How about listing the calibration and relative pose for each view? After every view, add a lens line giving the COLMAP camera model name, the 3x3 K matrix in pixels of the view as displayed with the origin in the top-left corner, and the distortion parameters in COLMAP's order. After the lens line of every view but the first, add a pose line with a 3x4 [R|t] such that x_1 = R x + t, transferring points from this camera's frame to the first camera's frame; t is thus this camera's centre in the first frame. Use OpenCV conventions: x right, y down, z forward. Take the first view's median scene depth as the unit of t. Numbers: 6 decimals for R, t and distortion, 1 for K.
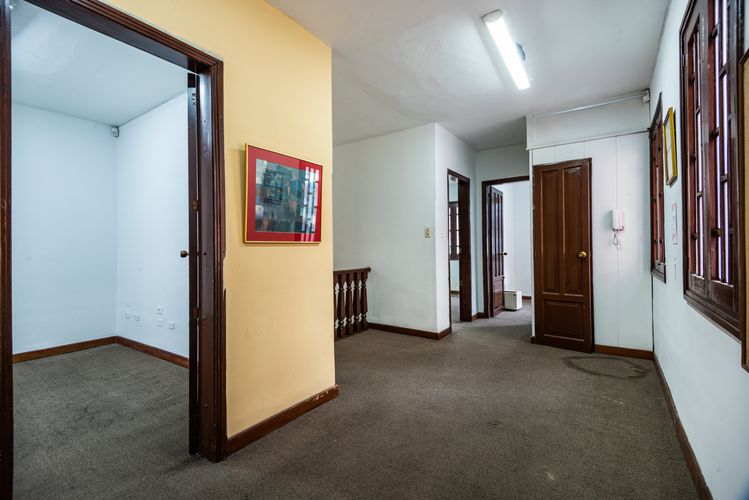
lens RADIAL K [[346.0, 0, 368.0], [0, 346.0, 252.6], [0, 0, 1]] dist [0.000117, -0.001003]
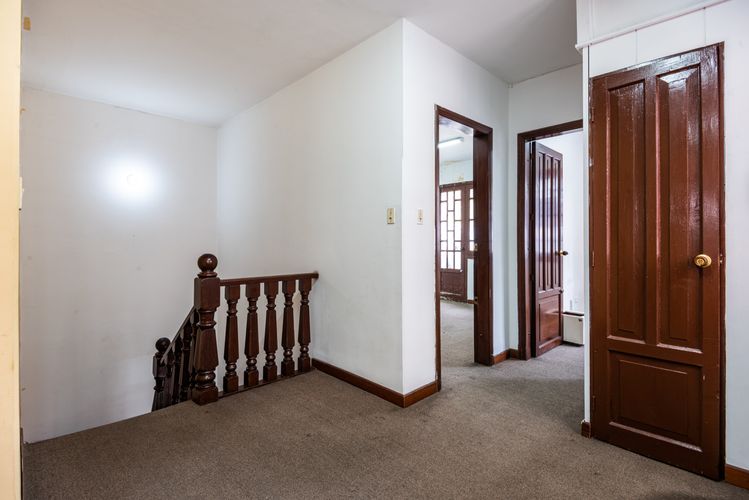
lens RADIAL K [[371.3, 0, 377.2], [0, 371.3, 244.8], [0, 0, 1]] dist [0.015993, -0.004513]
pose [[0.983213, 0.013045, -0.181993, 0.253276], [-0.013199, 0.999913, 0.000364, -0.009432], [0.181982, 0.002044, 0.983300, 0.380141]]
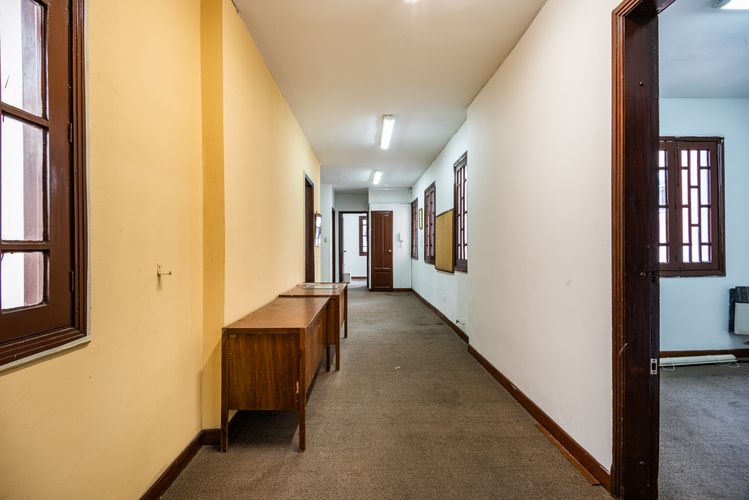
lens RADIAL K [[346.0, 0, 379.2], [0, 346.0, 244.7], [0, 0, 1]] dist [0.000117, -0.001003]
pose [[0.791984, 0.016676, 0.610314, -0.756323], [-0.004897, 0.999768, -0.020962, 0.011098], [-0.610522, 0.013613, 0.791883, -0.716121]]
